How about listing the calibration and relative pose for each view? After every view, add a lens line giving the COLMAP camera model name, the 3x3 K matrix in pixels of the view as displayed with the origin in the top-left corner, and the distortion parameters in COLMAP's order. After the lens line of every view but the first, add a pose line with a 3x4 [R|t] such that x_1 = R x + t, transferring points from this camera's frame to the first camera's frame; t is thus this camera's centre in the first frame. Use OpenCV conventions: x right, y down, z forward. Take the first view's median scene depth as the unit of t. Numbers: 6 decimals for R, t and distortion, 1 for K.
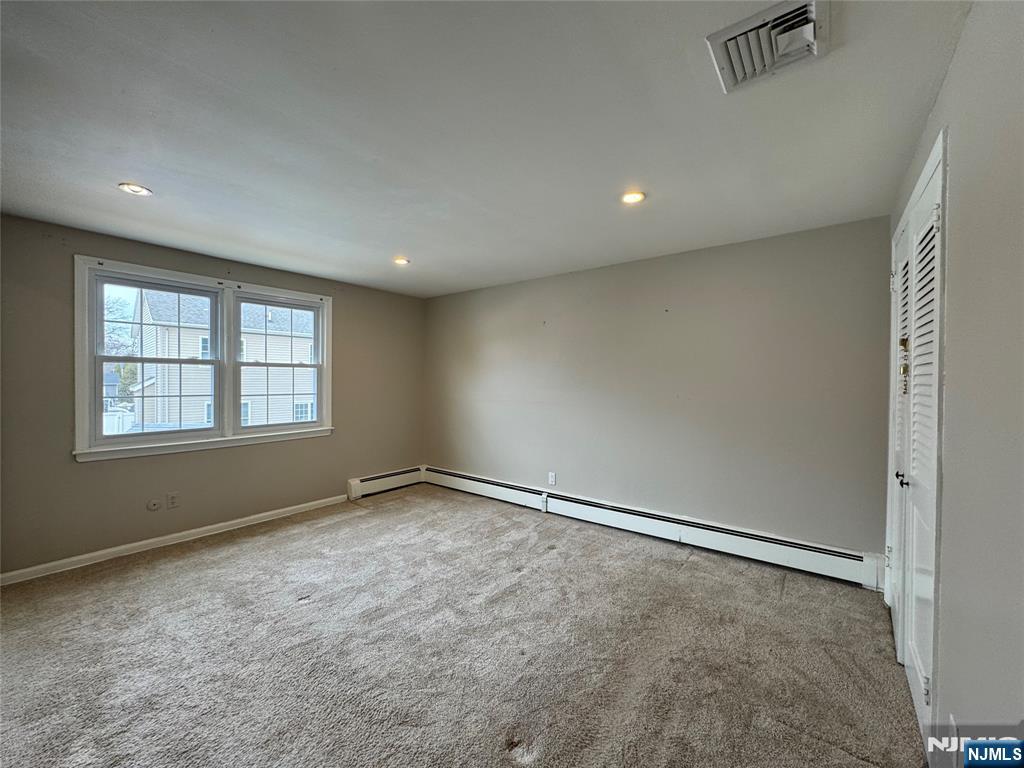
lens RADIAL K [[406.0, 0, 511.3], [0, 406.0, 387.1], [0, 0, 1]] dist [-0.008484, 0.000386]
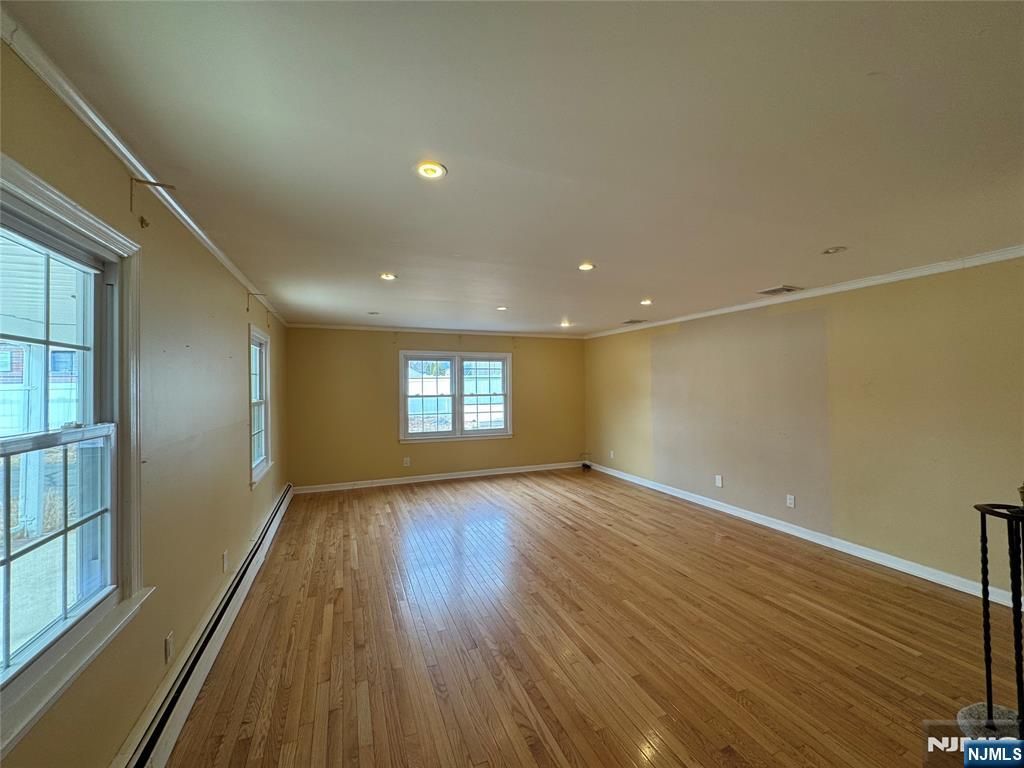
lens RADIAL K [[406.0, 0, 507.2], [0, 406.0, 383.8], [0, 0, 1]] dist [-0.008484, 0.000386]
pose [[0.863758, -0.026663, -0.503202, 0.400104], [0.012733, 0.999435, -0.031100, -0.049816], [0.503747, 0.020456, 0.863609, -0.458554]]
